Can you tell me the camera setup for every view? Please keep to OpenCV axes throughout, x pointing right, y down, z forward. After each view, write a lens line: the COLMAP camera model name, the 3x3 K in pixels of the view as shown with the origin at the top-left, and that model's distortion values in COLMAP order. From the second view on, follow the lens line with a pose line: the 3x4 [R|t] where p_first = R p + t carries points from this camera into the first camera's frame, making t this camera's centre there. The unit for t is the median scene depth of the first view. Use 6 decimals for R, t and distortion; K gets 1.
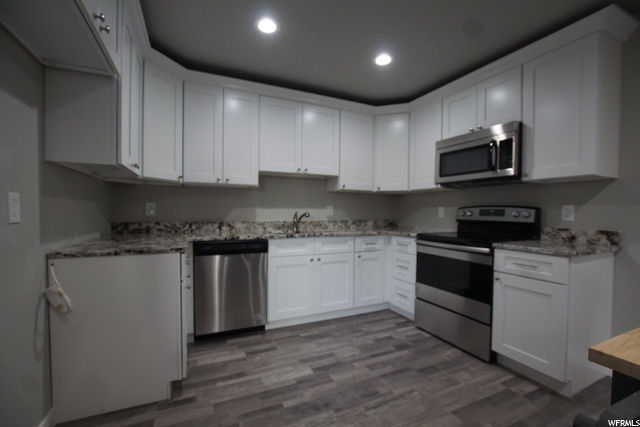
lens RADIAL K [[289.4, 0, 321.3], [0, 289.4, 198.2], [0, 0, 1]] dist [0.002043, 0.000130]
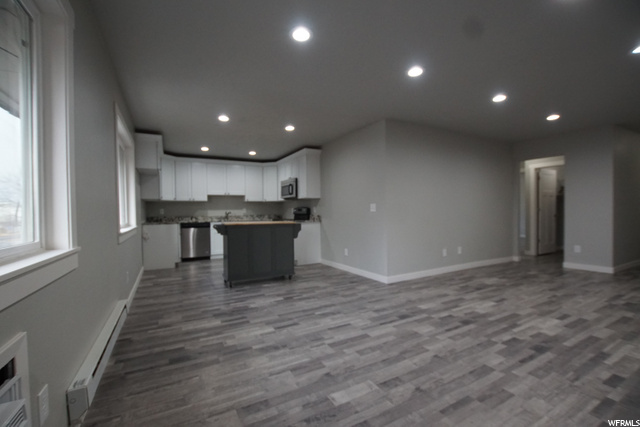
lens RADIAL K [[281.7, 0, 320.0], [0, 281.7, 213.5], [0, 0, 1]] dist [0.000636, 0.000076]
pose [[0.997962, -0.020435, 0.060452, 0.562031], [0.017281, 0.998485, 0.052250, -0.044658], [-0.061428, -0.051099, 0.996803, -1.370057]]
